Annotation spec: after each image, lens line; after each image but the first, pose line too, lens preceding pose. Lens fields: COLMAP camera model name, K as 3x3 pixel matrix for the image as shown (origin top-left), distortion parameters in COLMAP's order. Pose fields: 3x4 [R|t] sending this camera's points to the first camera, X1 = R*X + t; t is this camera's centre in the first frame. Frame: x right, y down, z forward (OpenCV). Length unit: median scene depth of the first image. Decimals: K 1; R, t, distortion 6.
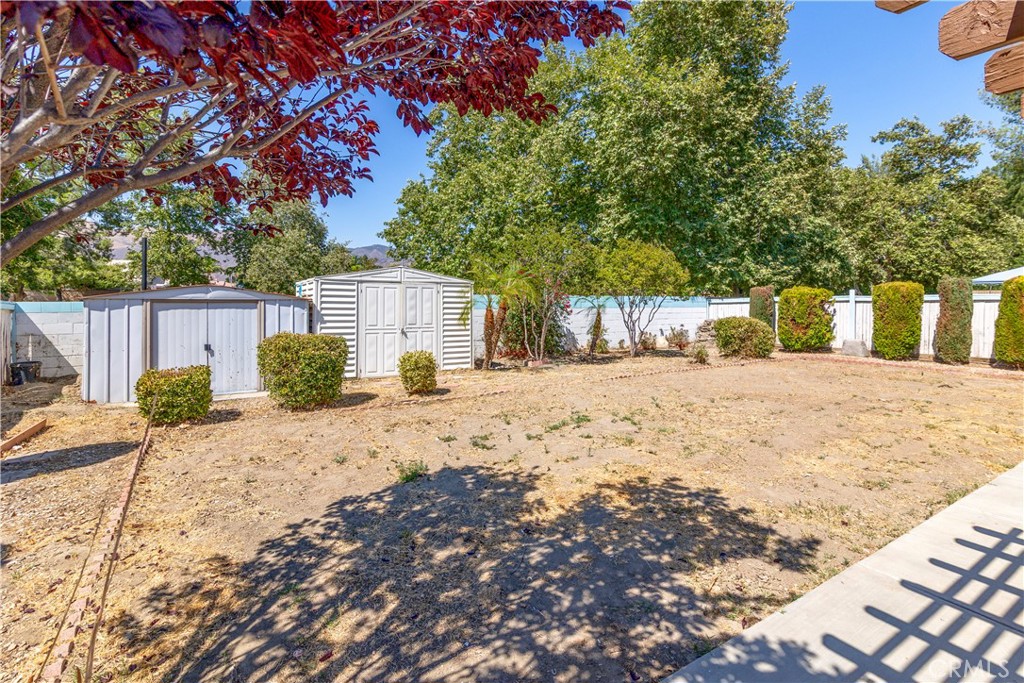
lens RADIAL K [[473.6, 0, 520.1], [0, 473.6, 309.6], [0, 0, 1]] dist [0.017858, -0.003405]
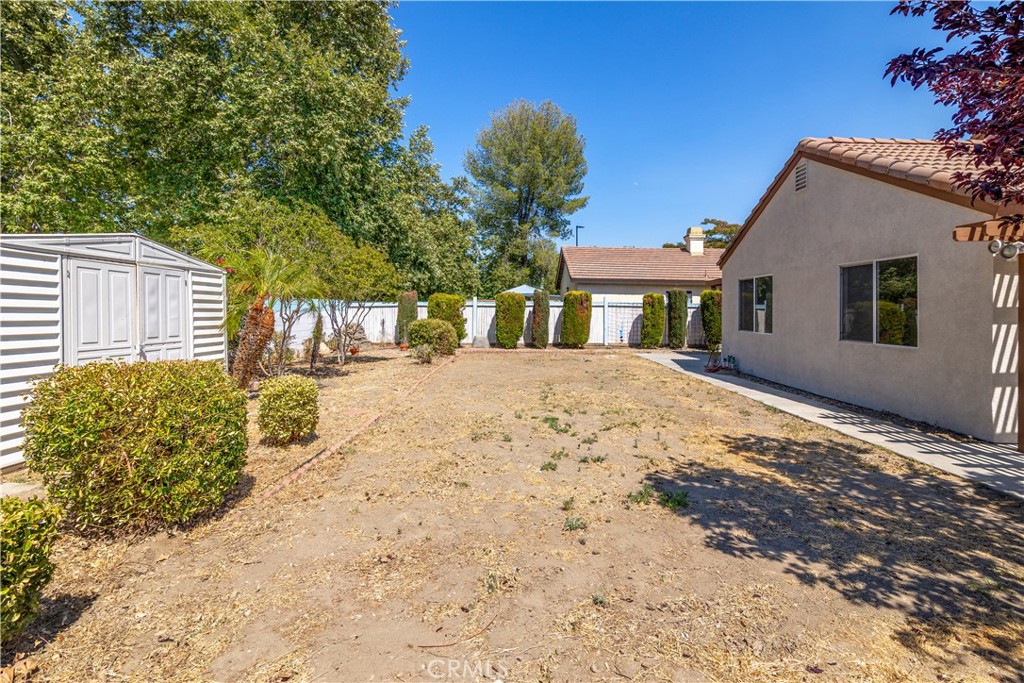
lens RADIAL K [[473.6, 0, 513.0], [0, 473.6, 313.5], [0, 0, 1]] dist [0.017858, -0.003405]
pose [[0.538342, -0.005437, 0.842709, -0.482852], [0.006937, 0.999974, 0.002020, 0.002894], [-0.842698, 0.004758, 0.538366, 0.337653]]
